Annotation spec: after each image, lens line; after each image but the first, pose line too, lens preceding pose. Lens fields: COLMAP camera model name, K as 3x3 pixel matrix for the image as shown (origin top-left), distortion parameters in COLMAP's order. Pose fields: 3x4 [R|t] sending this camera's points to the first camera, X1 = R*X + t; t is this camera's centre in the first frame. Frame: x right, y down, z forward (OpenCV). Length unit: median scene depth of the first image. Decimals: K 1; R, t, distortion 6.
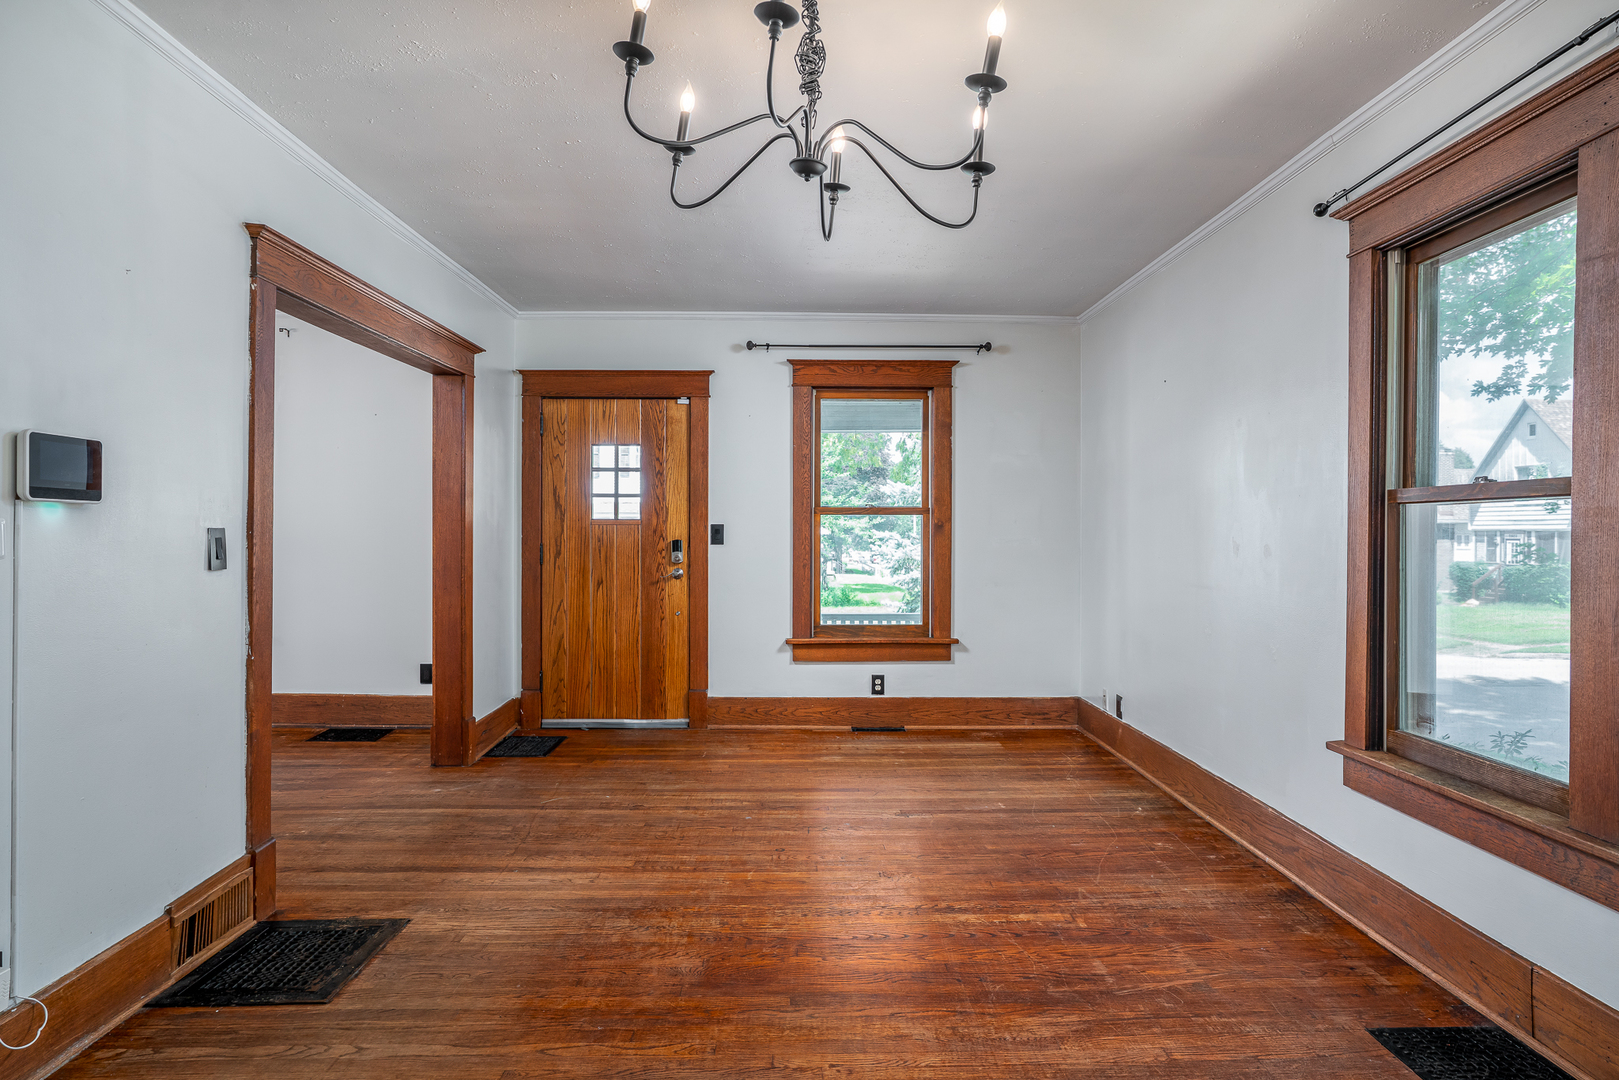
lens RADIAL K [[917.1, 0, 809.5], [0, 917.1, 540.0], [0, 0, 1]] dist [-0.002993, -0.000610]
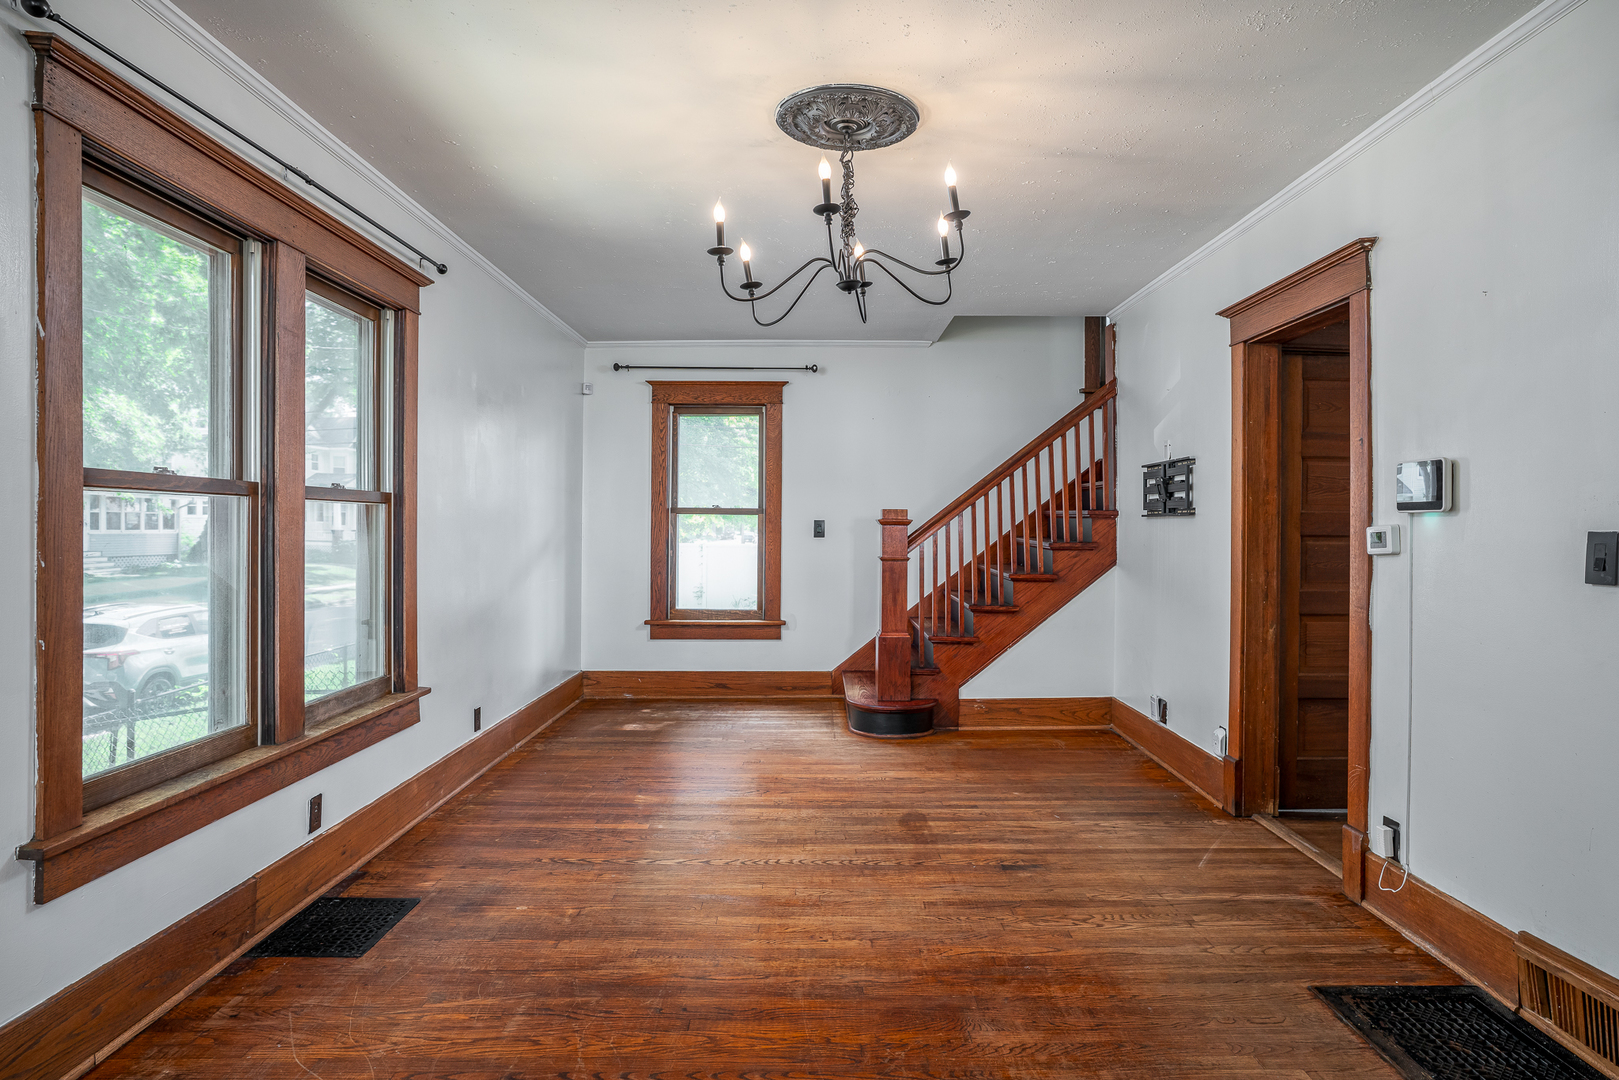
lens RADIAL K [[935.2, 0, 809.5], [0, 935.2, 540.0], [0, 0, 1]] dist [-0.003179, -0.000716]
pose [[-0.999687, -0.009157, 0.023279, 0.019549], [-0.008721, 0.999786, 0.018777, -0.017354], [-0.023446, 0.018568, -0.999553, 2.089028]]
